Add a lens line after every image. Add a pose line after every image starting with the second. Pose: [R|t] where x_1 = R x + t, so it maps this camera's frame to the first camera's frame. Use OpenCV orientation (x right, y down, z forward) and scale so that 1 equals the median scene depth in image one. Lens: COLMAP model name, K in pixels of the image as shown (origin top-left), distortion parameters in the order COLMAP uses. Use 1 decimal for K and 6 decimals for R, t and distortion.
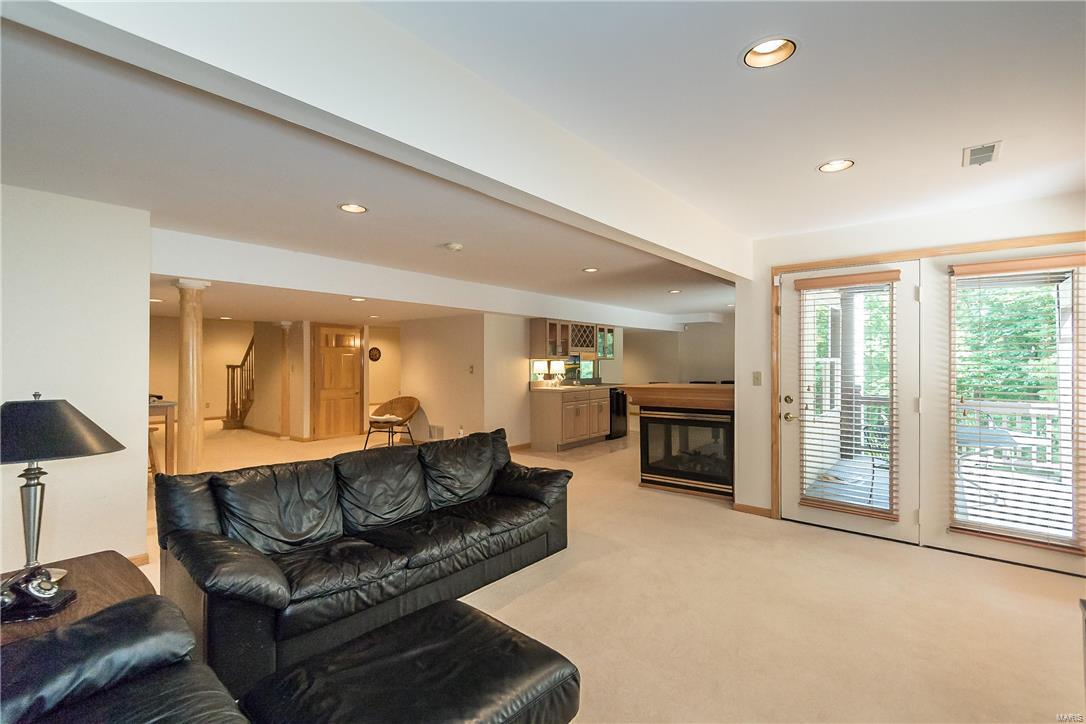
lens RADIAL K [[501.9, 0, 543.0], [0, 501.9, 362.0], [0, 0, 1]] dist [0.041415, -0.026101]
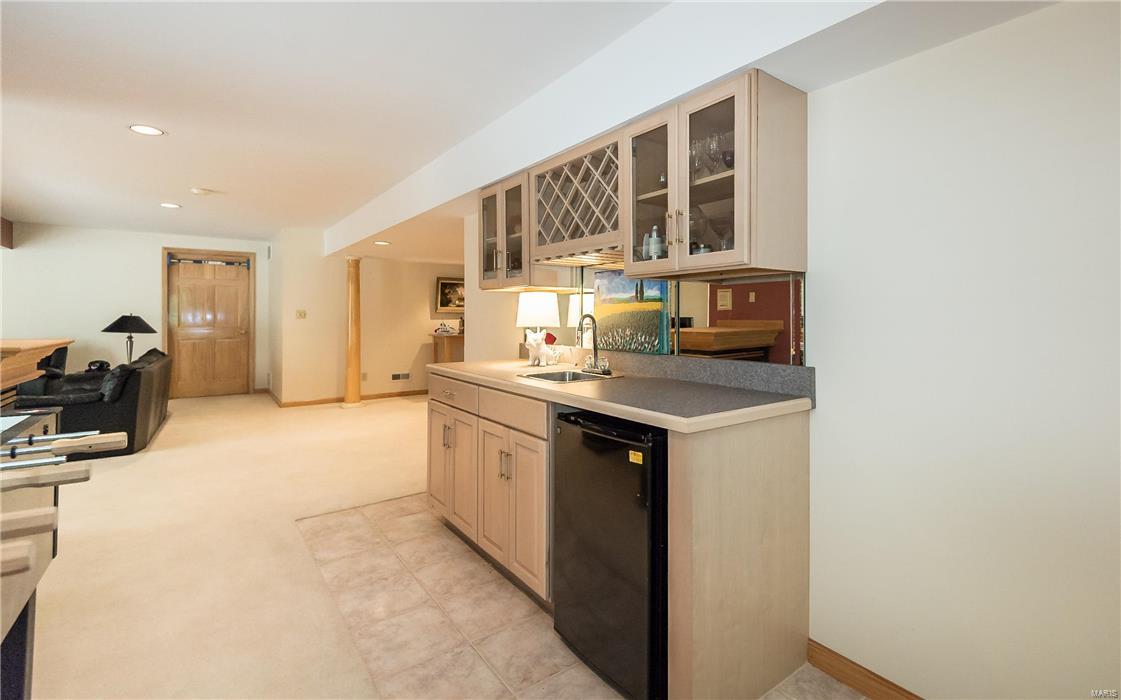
lens RADIAL K [[499.8, 0, 559.7], [0, 499.8, 316.0], [0, 0, 1]] dist [-0.000045, -0.000009]
pose [[-0.254397, -0.001441, -0.967099, 0.367704], [-0.006453, 0.999979, 0.000207, 0.013980], [0.967078, 0.006294, -0.254401, 1.117739]]
